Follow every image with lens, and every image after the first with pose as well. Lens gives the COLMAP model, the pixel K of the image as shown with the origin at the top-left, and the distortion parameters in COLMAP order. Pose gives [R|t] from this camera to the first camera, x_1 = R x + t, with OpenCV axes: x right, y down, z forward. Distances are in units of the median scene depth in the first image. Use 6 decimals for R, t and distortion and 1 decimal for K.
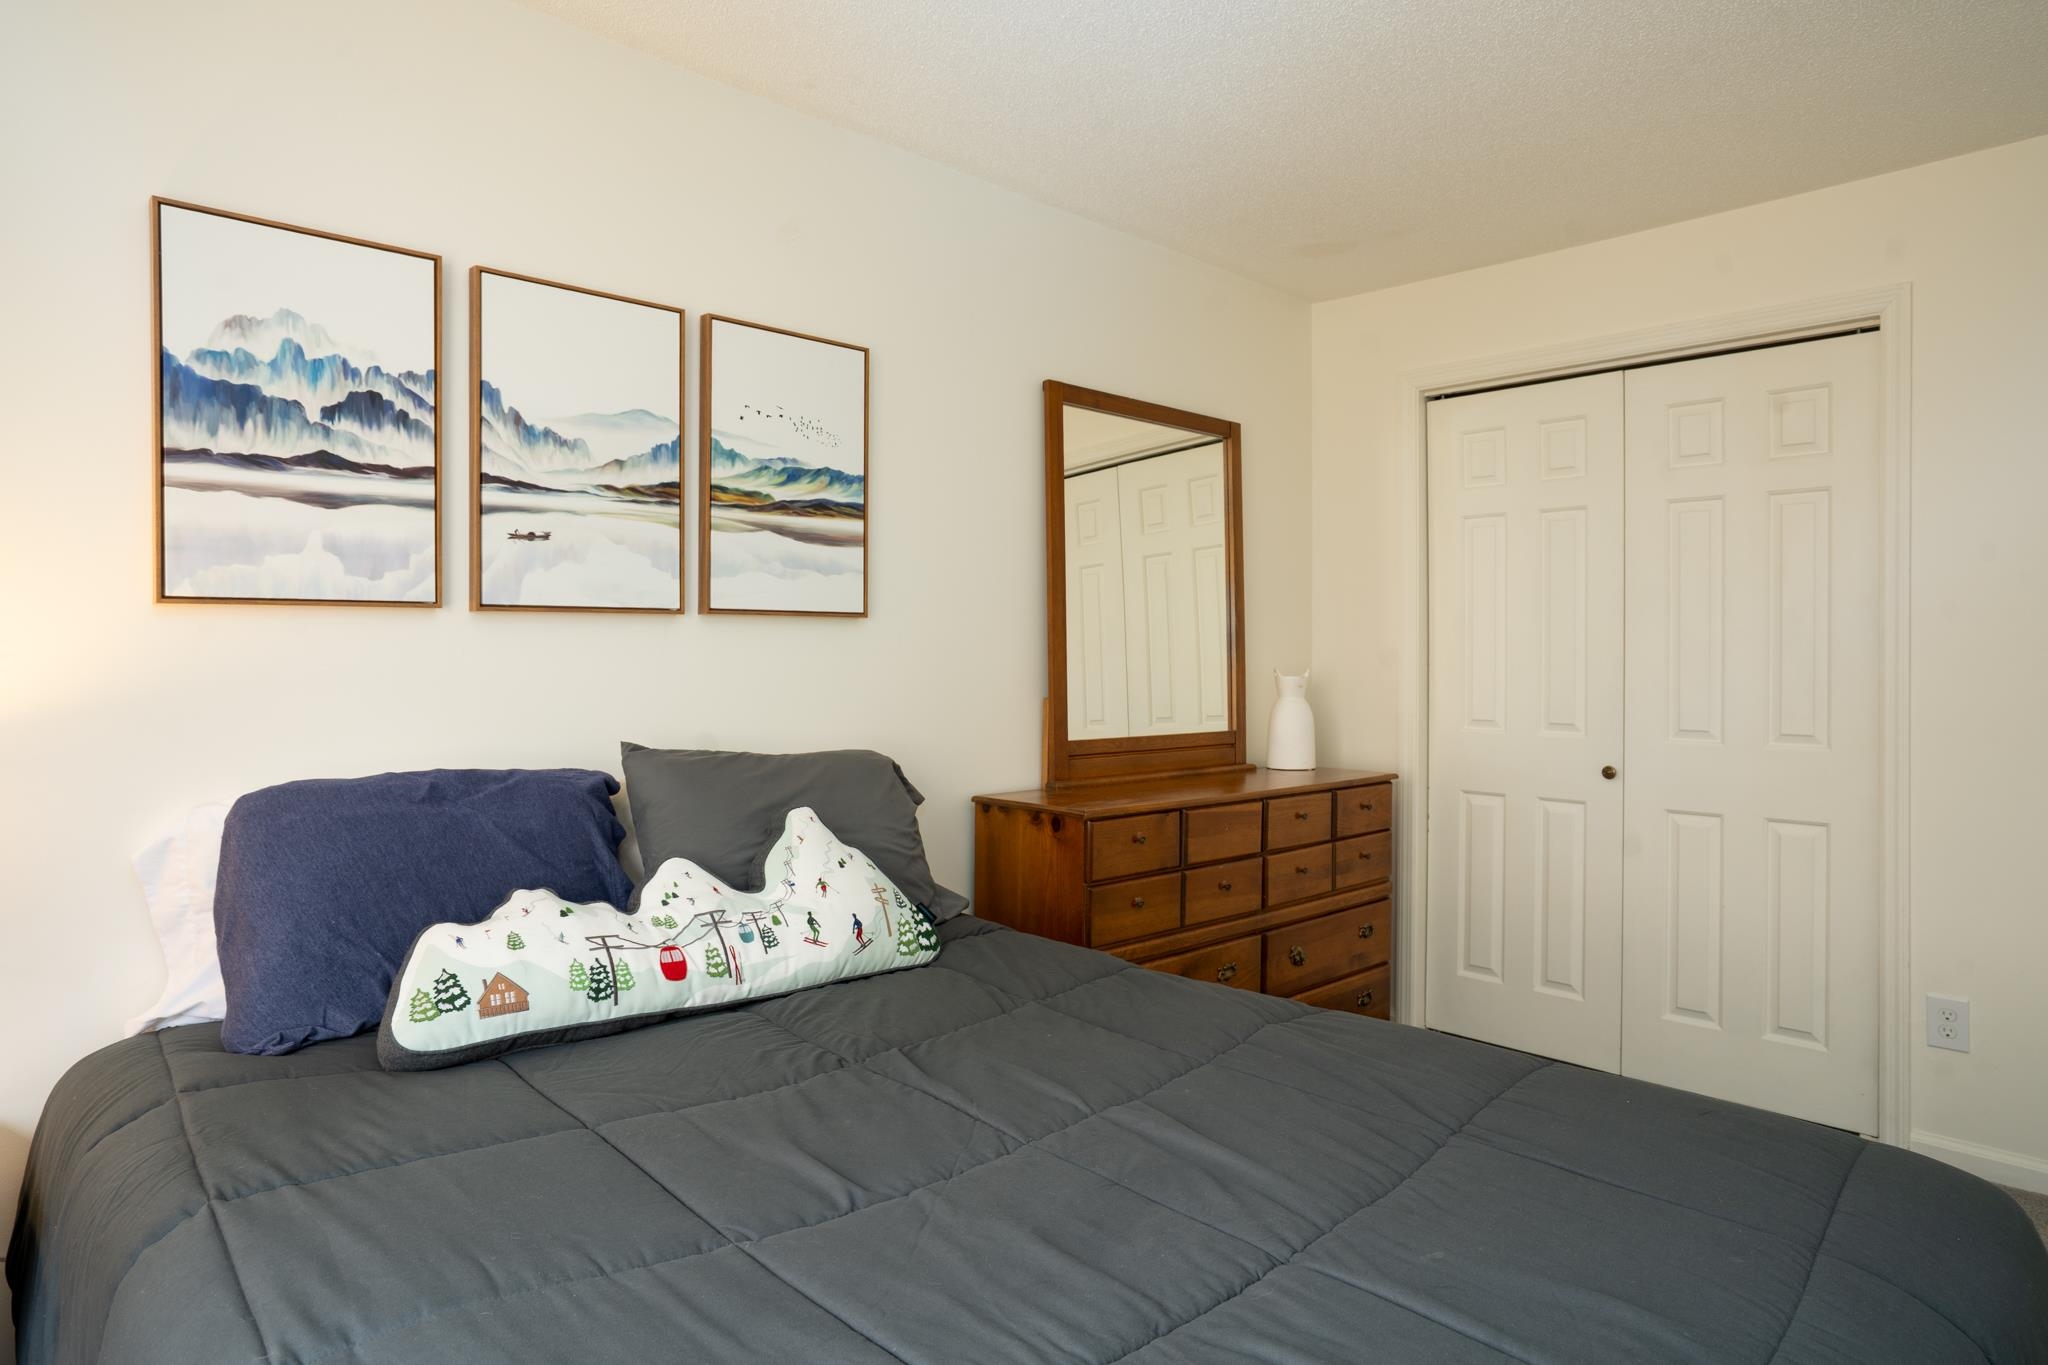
lens RADIAL K [[1205.3, 0, 1028.9], [0, 1205.3, 663.6], [0, 0, 1]] dist [-0.026594, 0.026743]
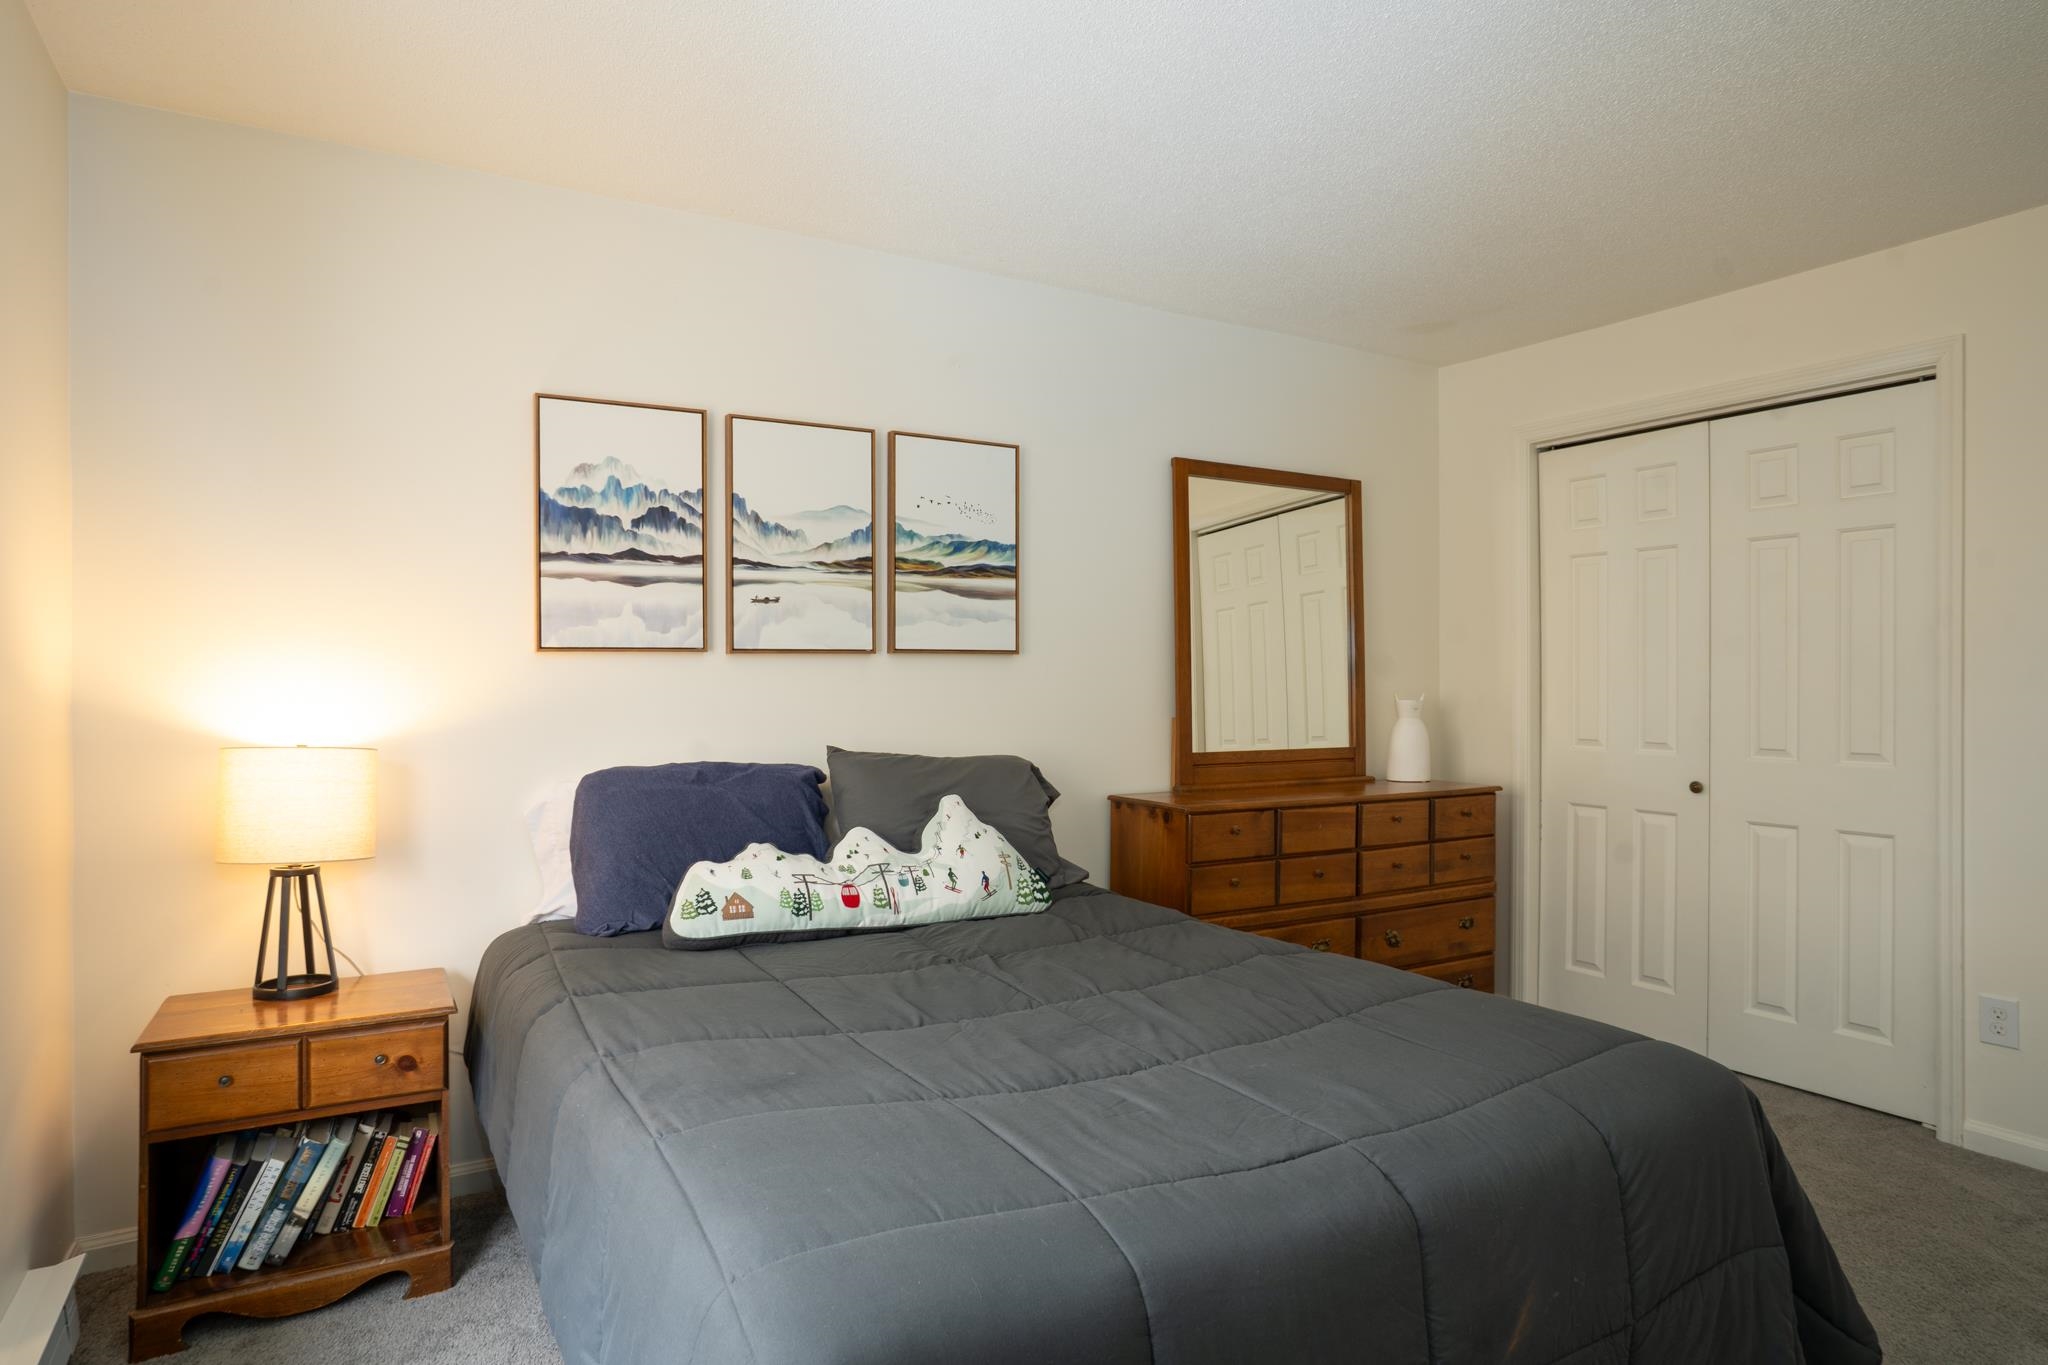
lens RADIAL K [[1177.7, 0, 1020.2], [0, 1177.7, 695.7], [0, 0, 1]] dist [-0.028593, 0.015340]
pose [[0.973749, -0.001299, -0.227619, 0.190431], [0.002325, 0.999988, 0.004239, 0.001481], [0.227611, -0.004657, 0.973741, -0.281738]]
